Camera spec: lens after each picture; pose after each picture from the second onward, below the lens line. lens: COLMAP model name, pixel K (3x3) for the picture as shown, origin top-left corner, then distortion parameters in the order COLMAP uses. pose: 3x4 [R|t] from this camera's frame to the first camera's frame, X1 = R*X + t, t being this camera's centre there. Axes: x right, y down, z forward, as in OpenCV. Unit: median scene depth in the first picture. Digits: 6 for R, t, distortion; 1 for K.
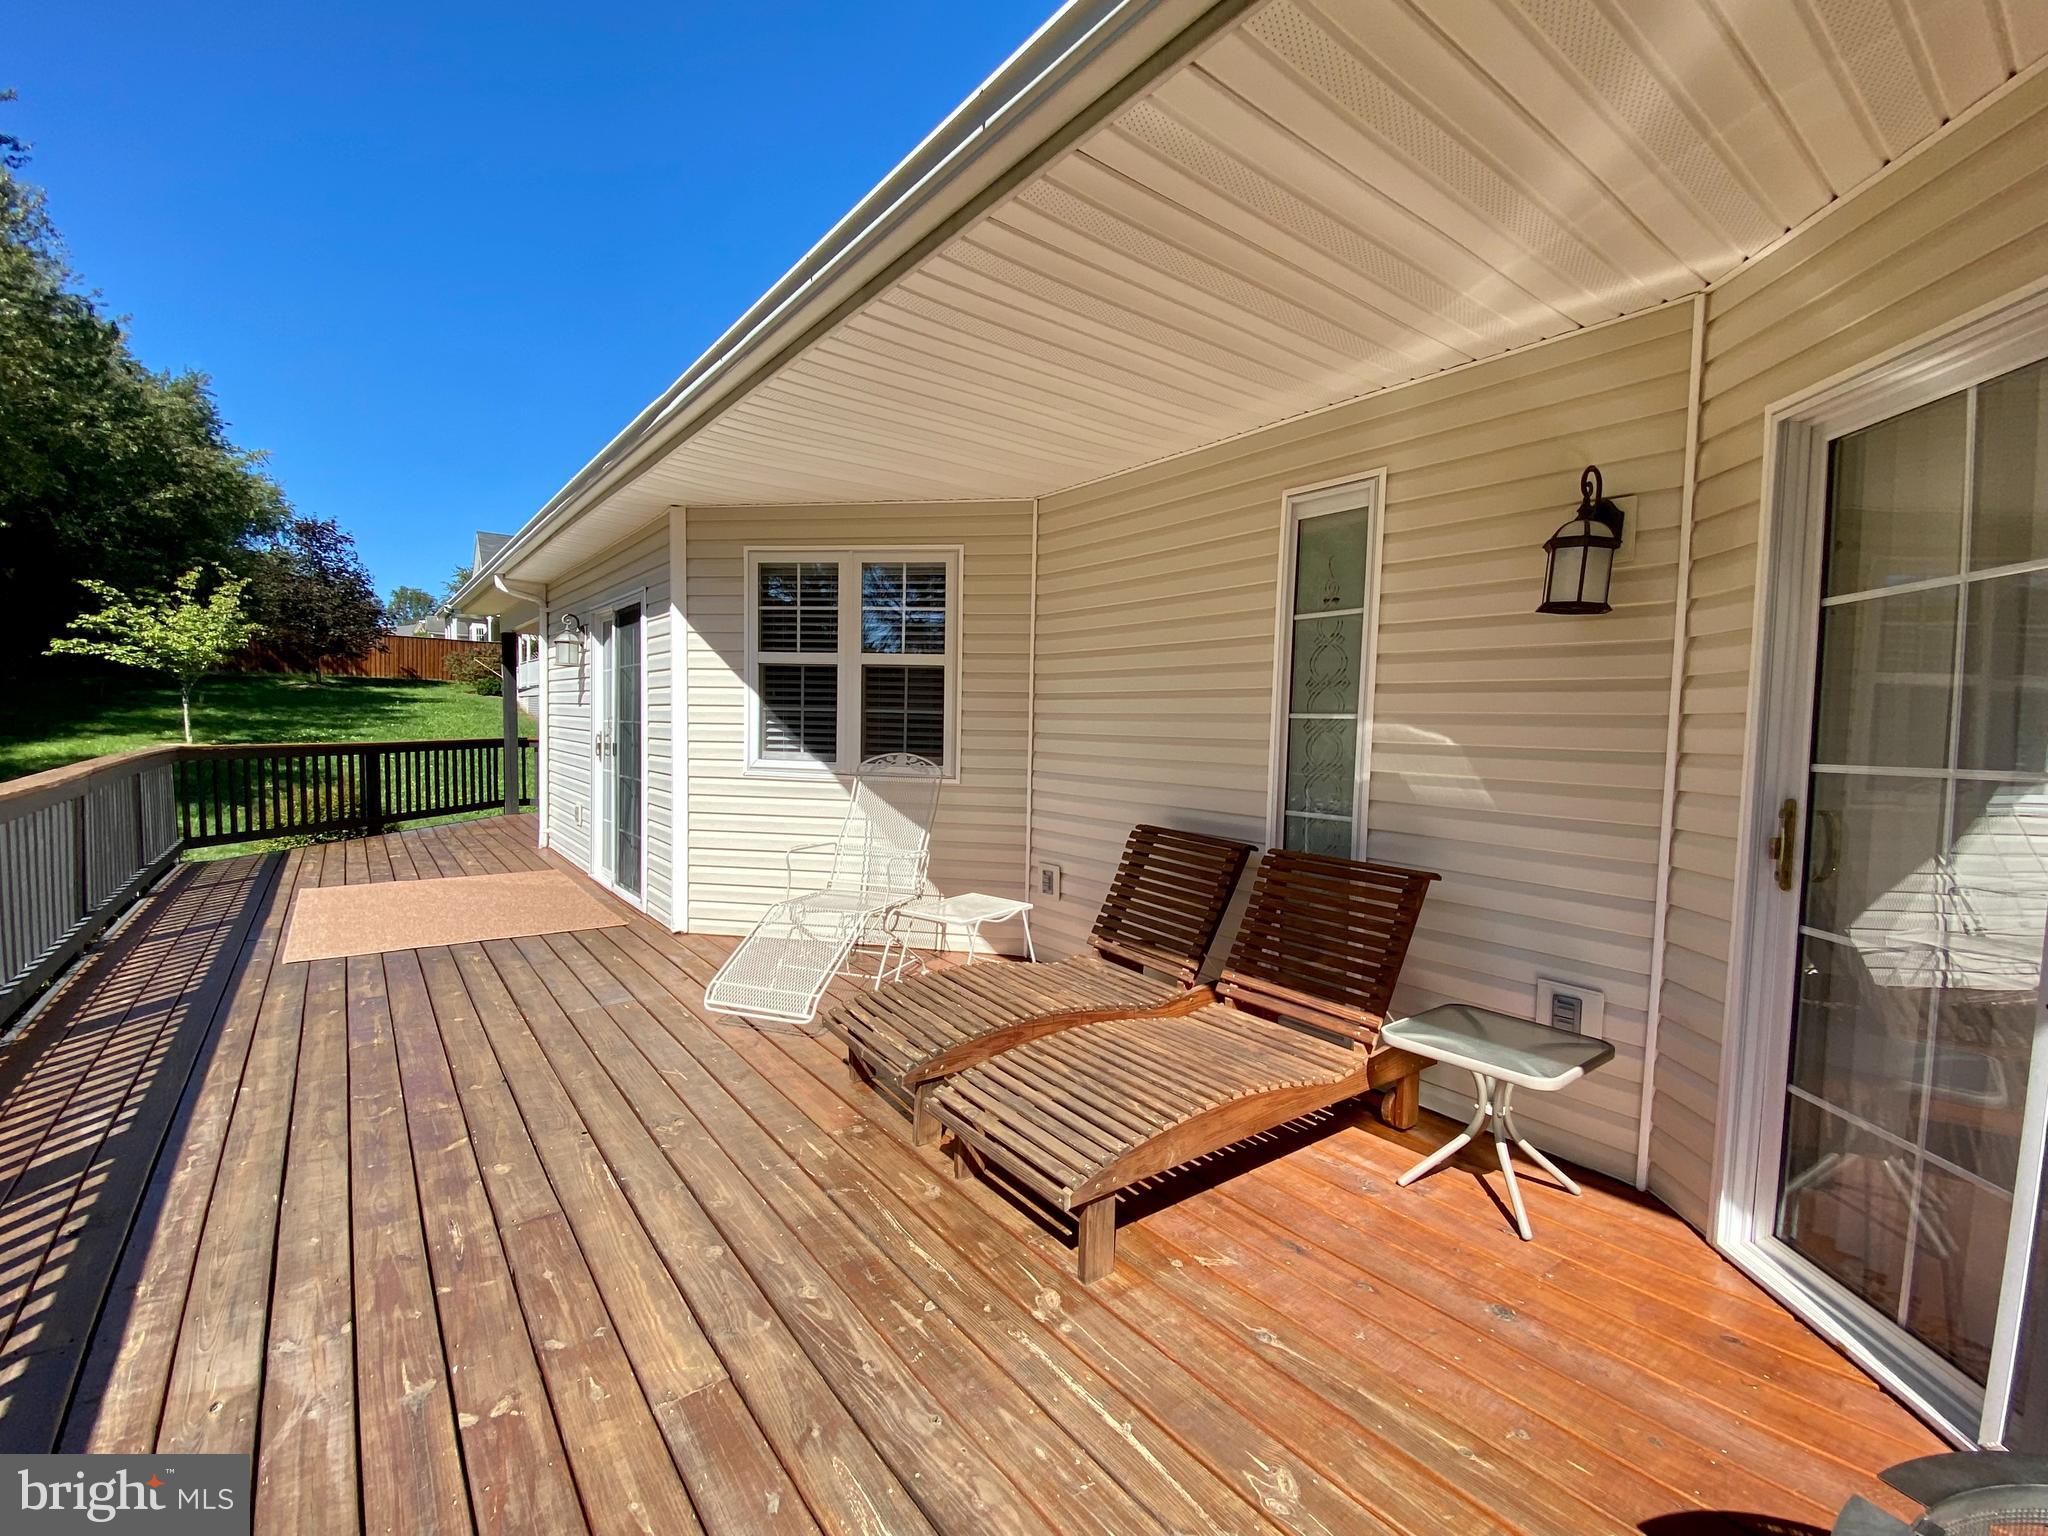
lens RADIAL K [[838.5, 0, 1025.3], [0, 838.5, 770.7], [0, 0, 1]] dist [0.027762, -0.024151]
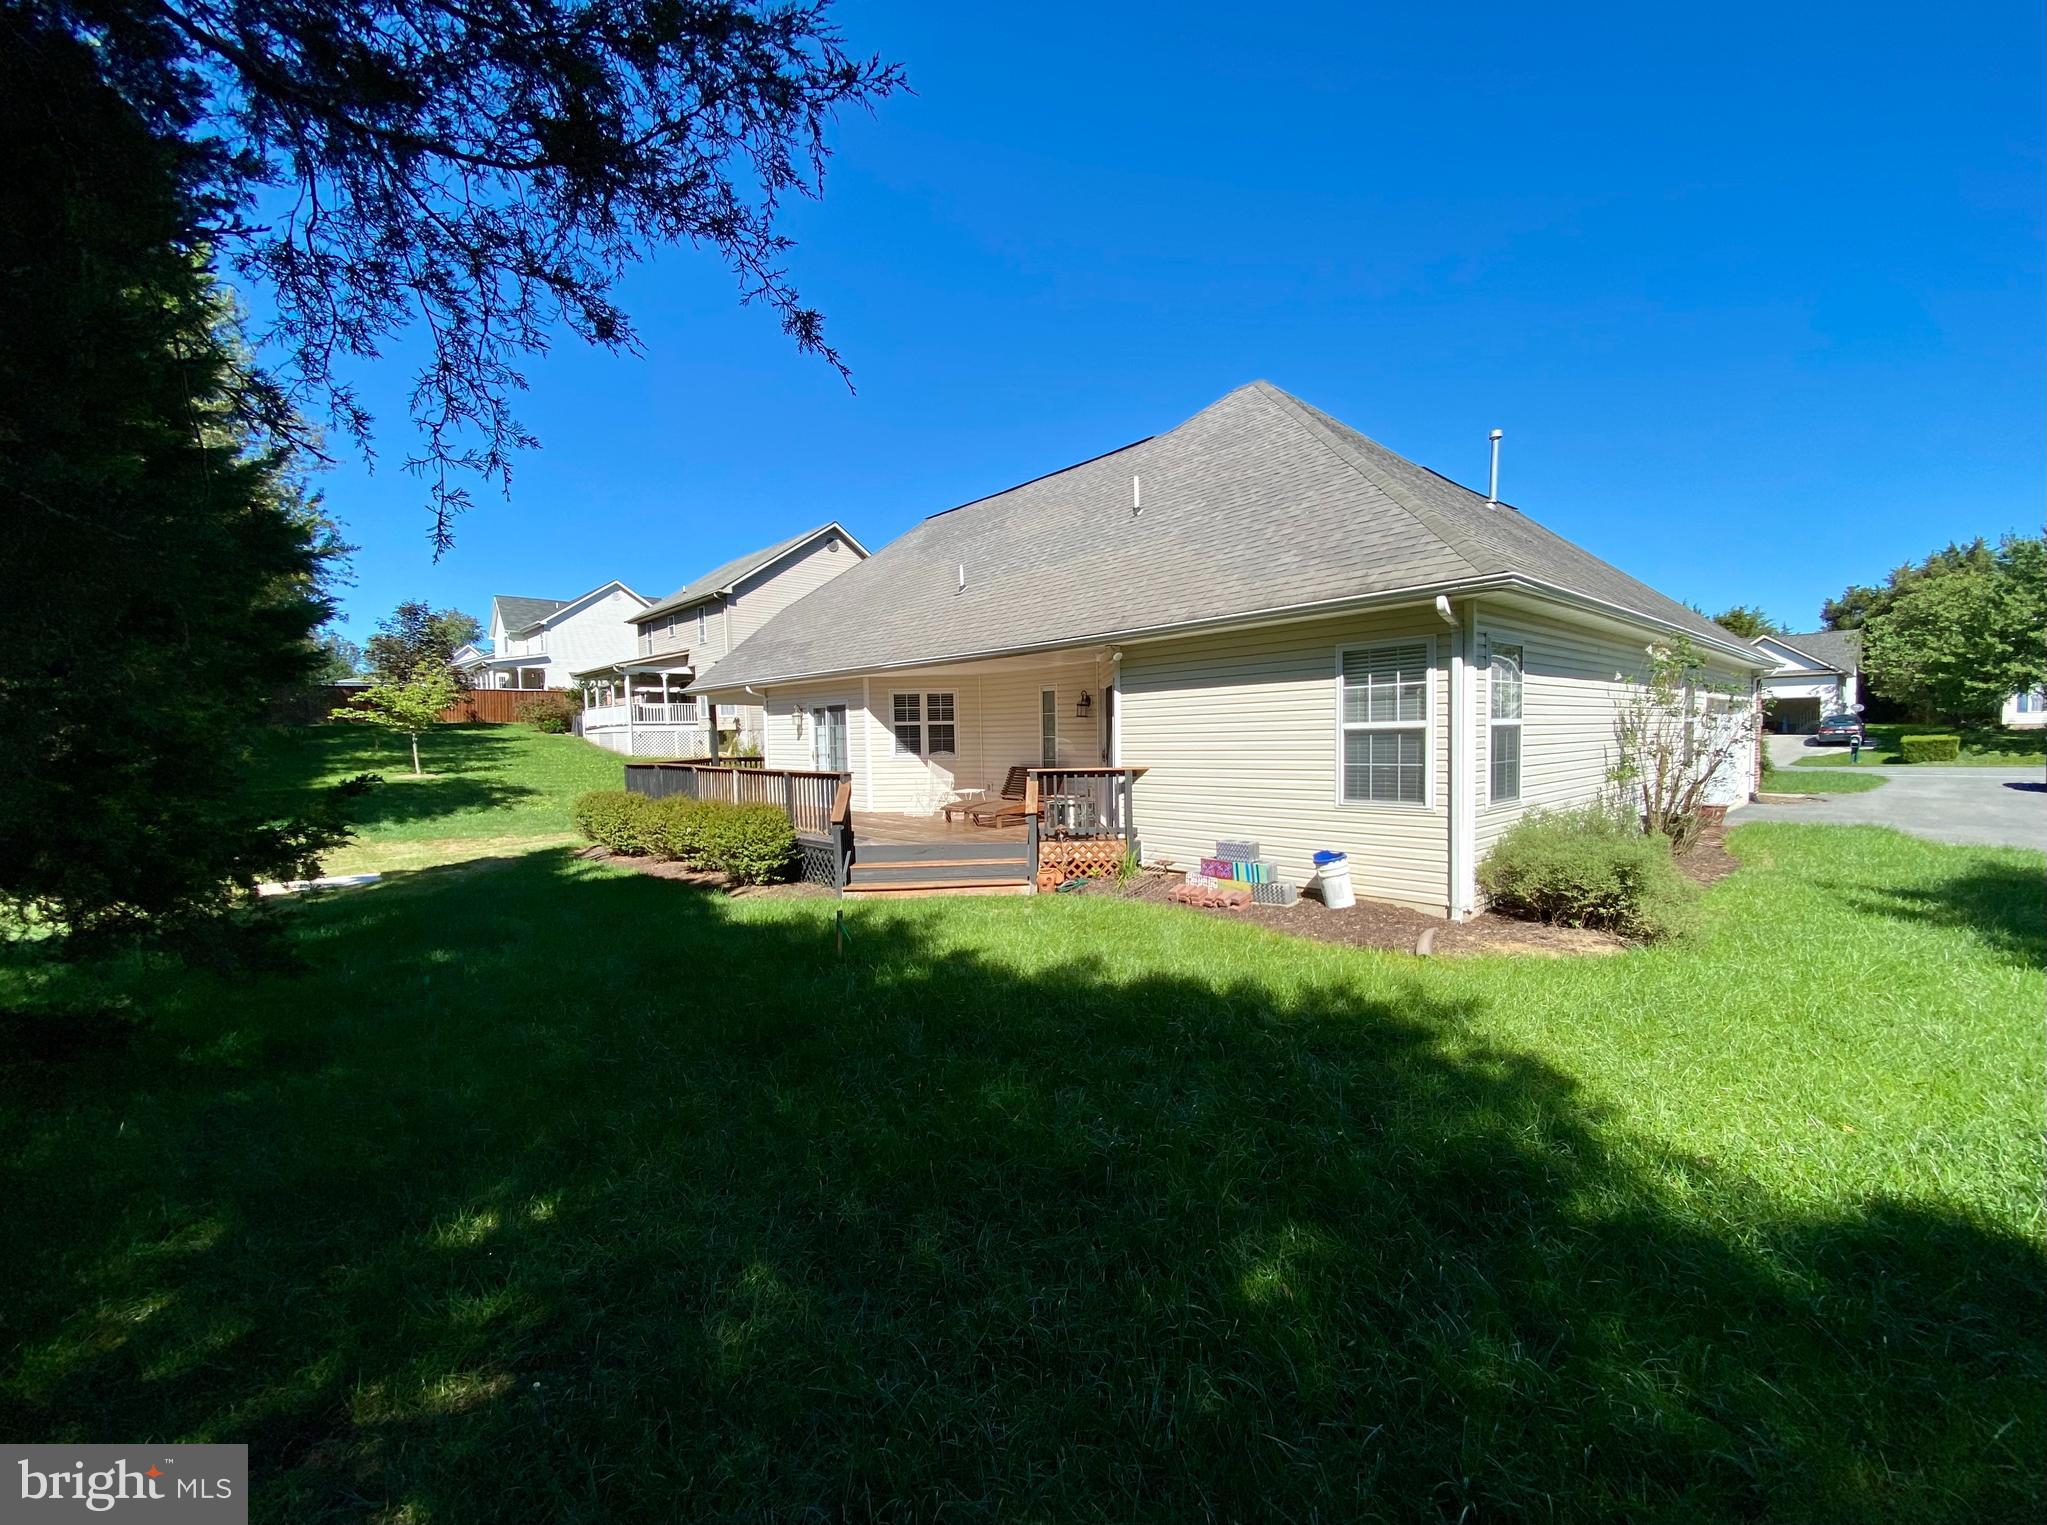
lens RADIAL K [[838.1, 0, 1024.8], [0, 838.1, 765.2], [0, 0, 1]] dist [0.027762, -0.024151]
pose [[0.996079, -0.048752, 0.073829, -0.067588], [0.049530, 0.998734, -0.008741, 0.075733], [-0.073309, 0.012363, 0.997233, -2.212386]]
